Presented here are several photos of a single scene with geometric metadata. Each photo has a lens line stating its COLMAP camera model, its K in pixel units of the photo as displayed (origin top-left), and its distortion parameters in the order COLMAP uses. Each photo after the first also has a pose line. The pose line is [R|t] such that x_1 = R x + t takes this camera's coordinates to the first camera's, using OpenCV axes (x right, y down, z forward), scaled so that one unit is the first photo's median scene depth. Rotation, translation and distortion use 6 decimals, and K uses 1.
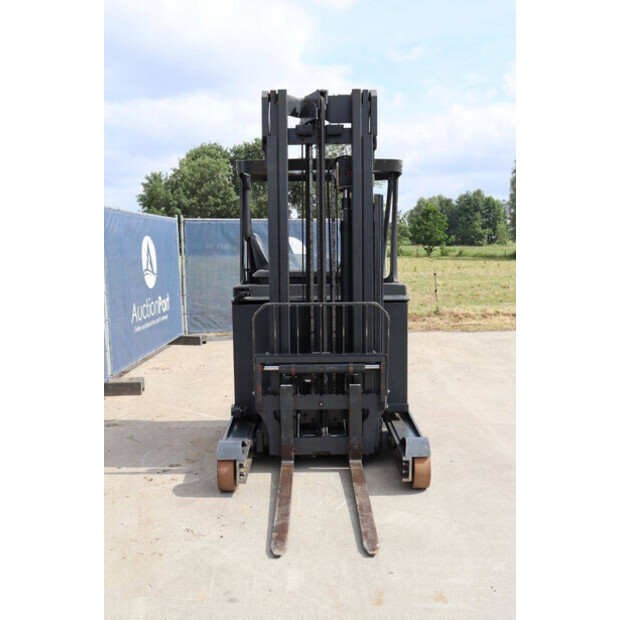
lens RADIAL K [[647.3, 0, 325.5], [0, 647.3, 315.5], [0, 0, 1]] dist [-0.065581, 0.000000]
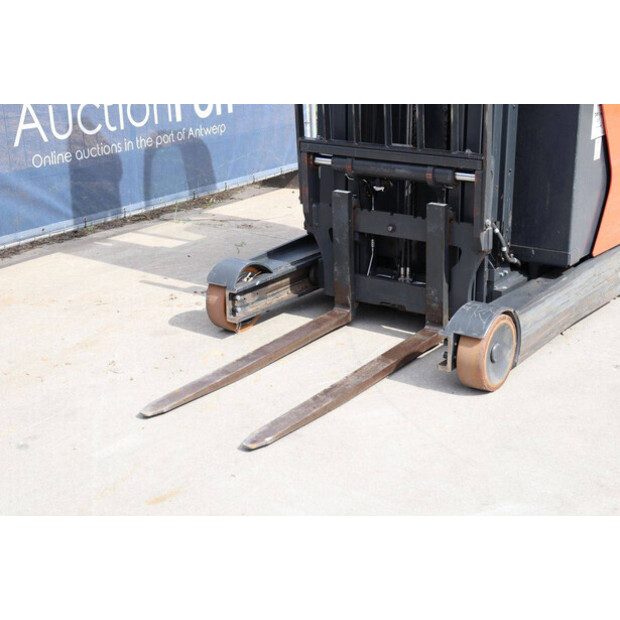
lens RADIAL K [[1067.2, 0, 311.9], [0, 1067.2, 297.7], [0, 0, 1]] dist [0.192666, 0.000000]
pose [[0.794984, 0.176782, -0.580300, 0.539802], [-0.058873, 0.974564, 0.216238, -0.015430], [0.603766, -0.137742, 0.785171, 0.139886]]
